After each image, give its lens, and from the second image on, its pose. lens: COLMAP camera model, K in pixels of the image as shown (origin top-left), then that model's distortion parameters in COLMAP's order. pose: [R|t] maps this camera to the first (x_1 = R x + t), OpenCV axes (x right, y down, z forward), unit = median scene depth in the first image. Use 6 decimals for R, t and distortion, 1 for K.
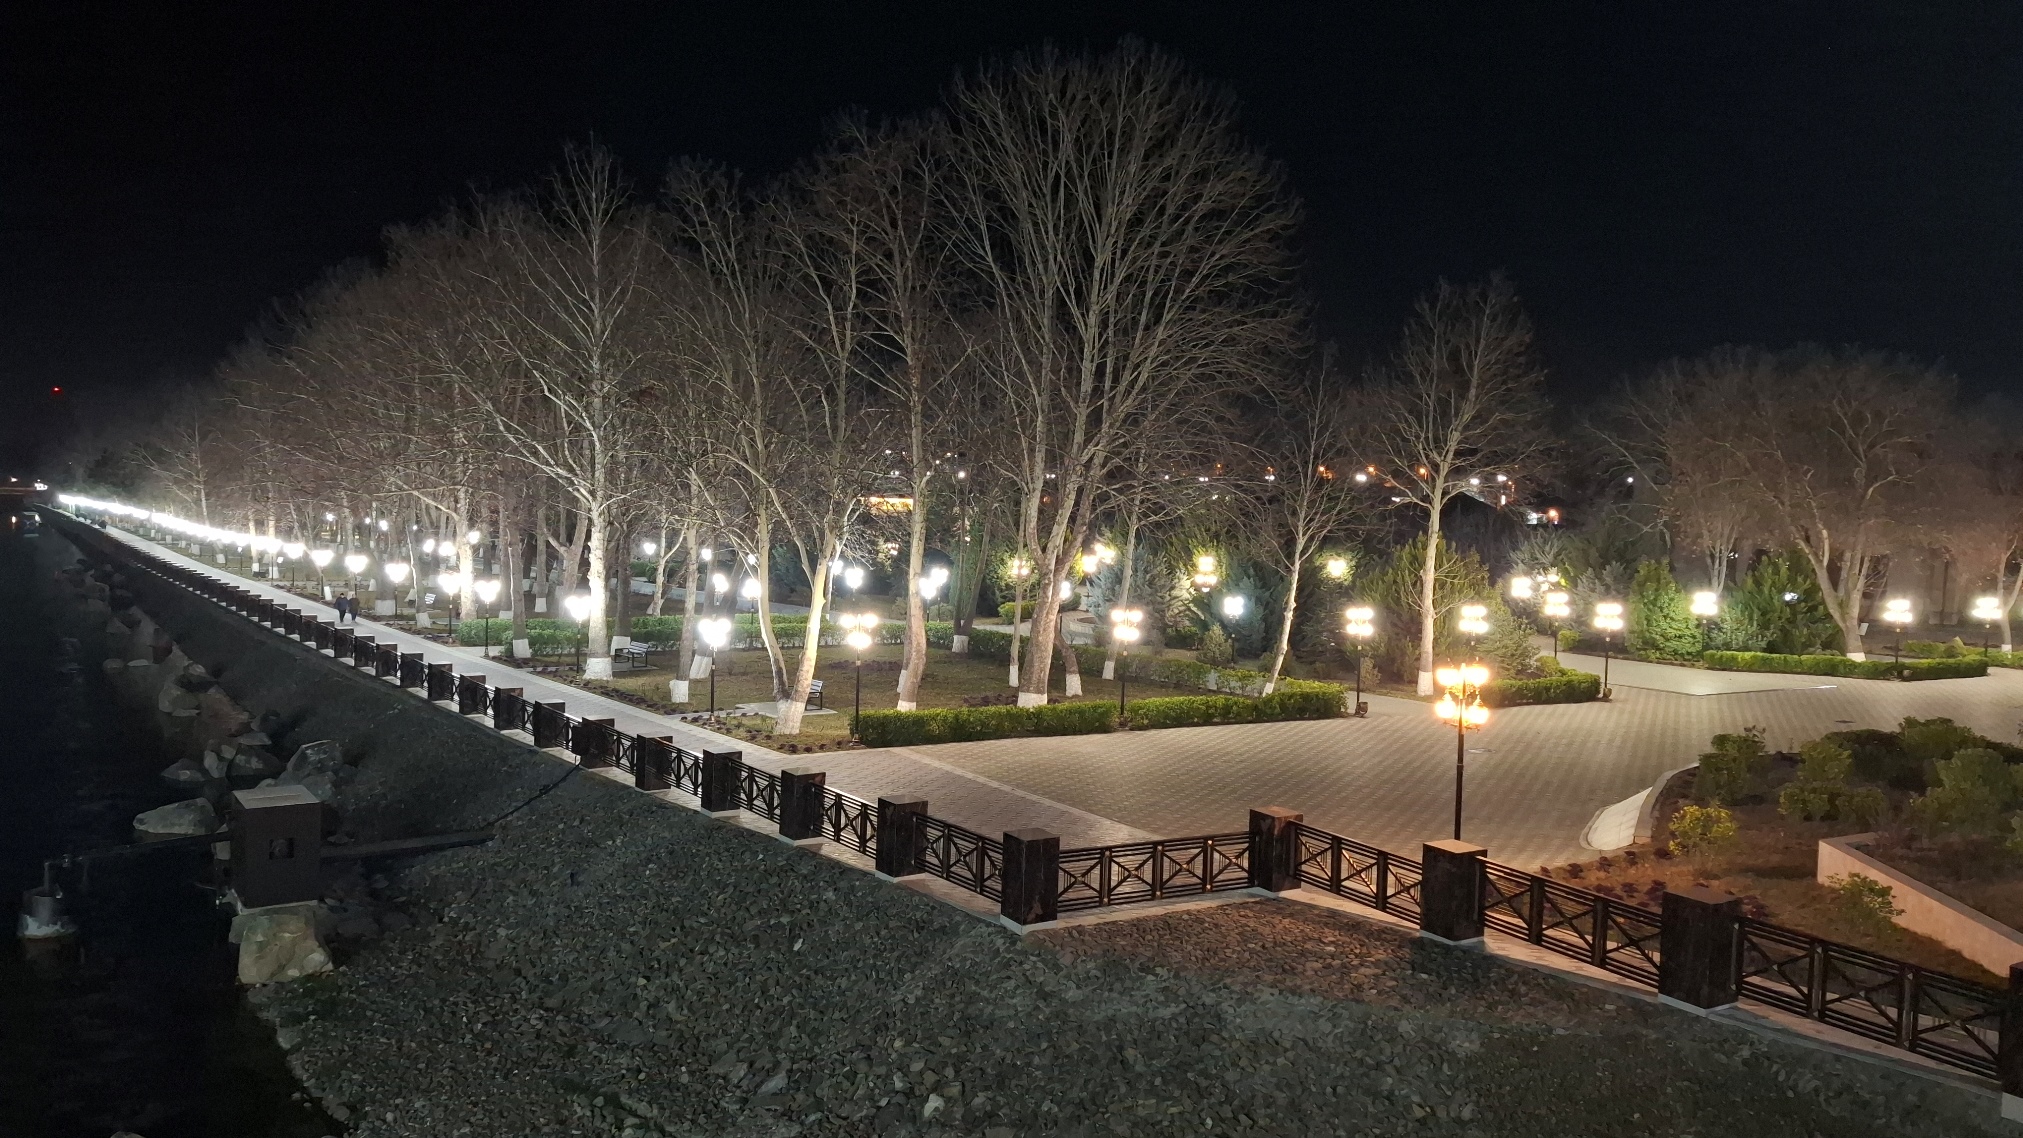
lens RADIAL K [[1409.7, 0, 1011.5], [0, 1409.7, 569.0], [0, 0, 1]] dist [0.080263, -0.092439]
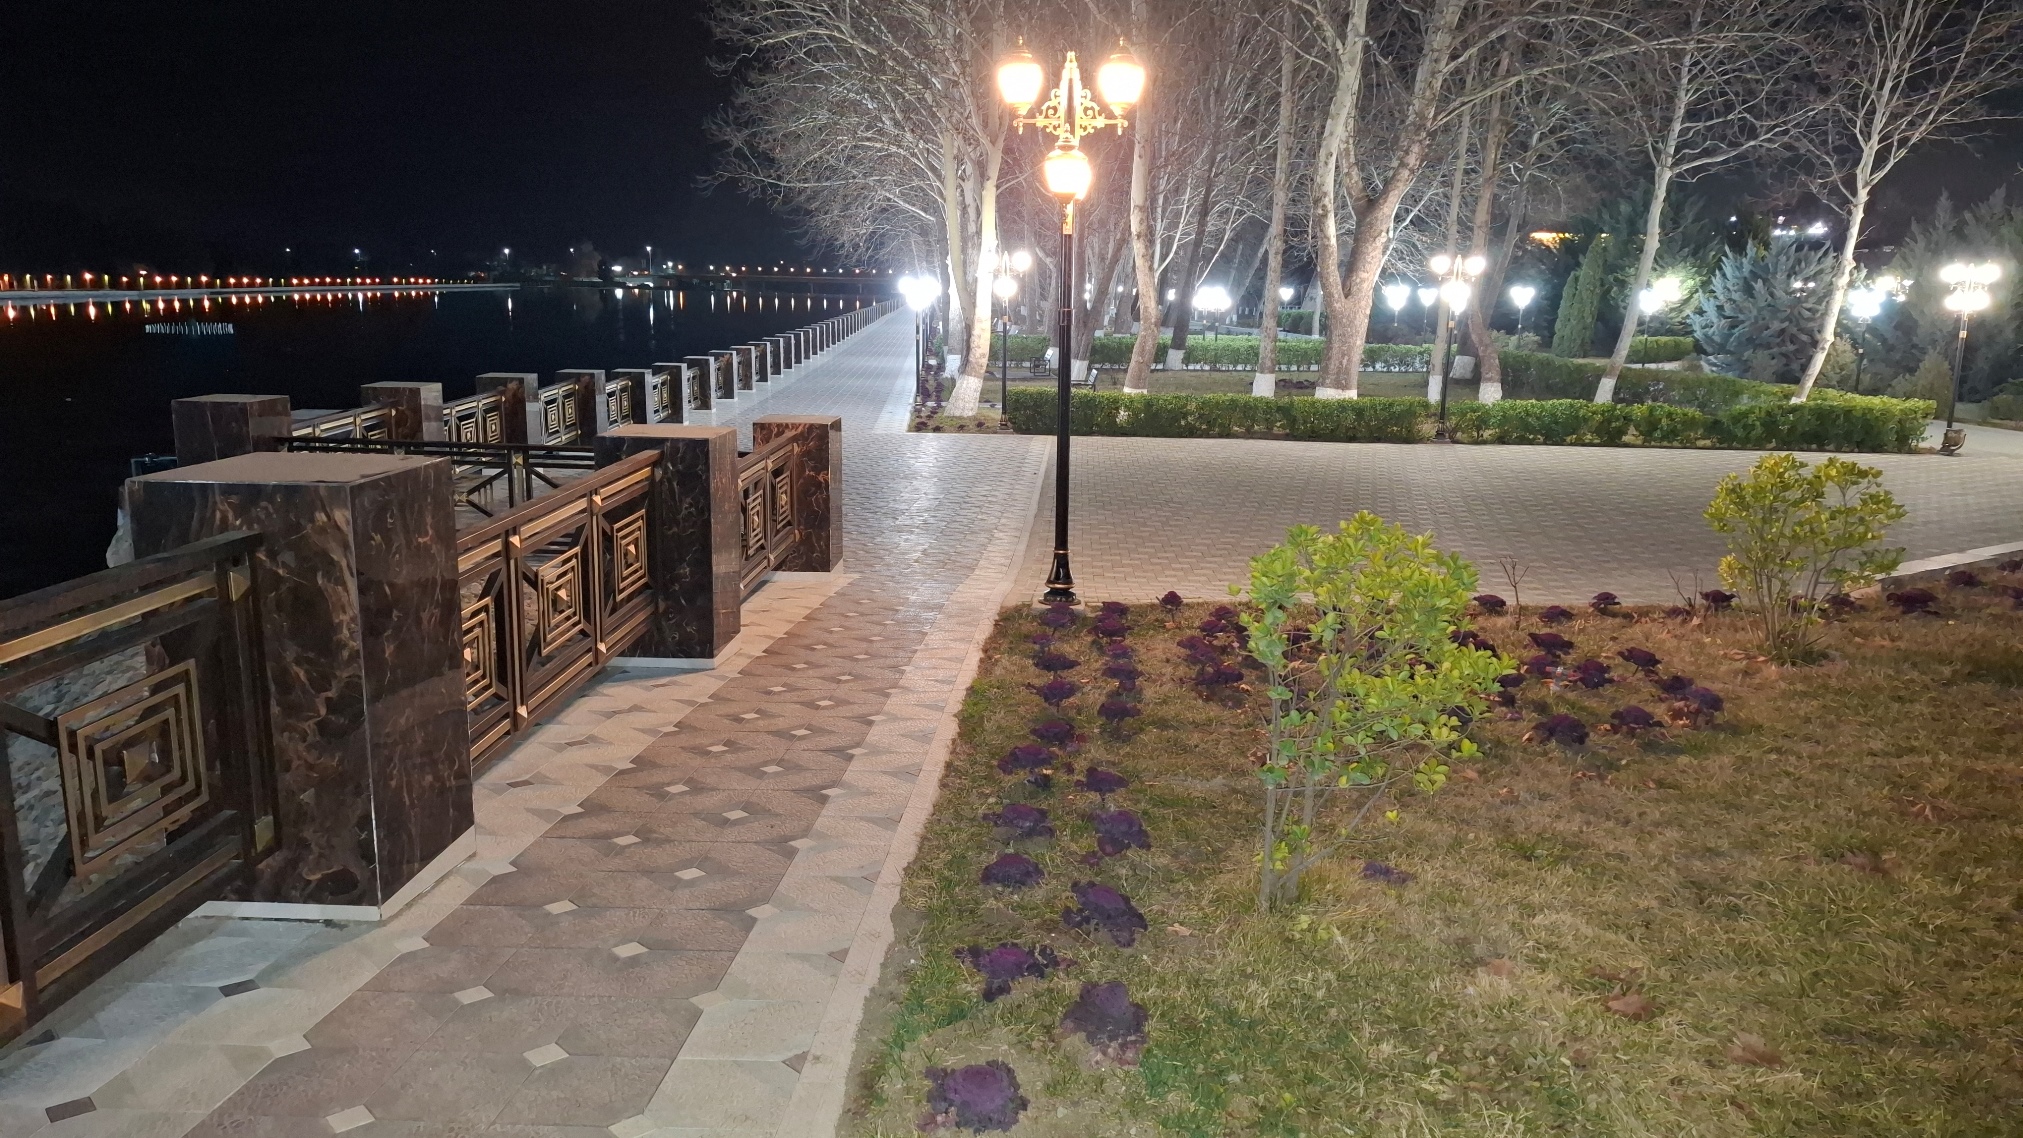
lens RADIAL K [[1415.2, 0, 1011.5], [0, 1415.2, 569.0], [0, 0, 1]] dist [0.091816, -0.121183]
pose [[0.831979, 0.095809, -0.546472, 0.285252], [-0.016000, 0.988710, 0.148986, 0.075793], [0.554577, -0.115209, 0.824118, 0.326558]]
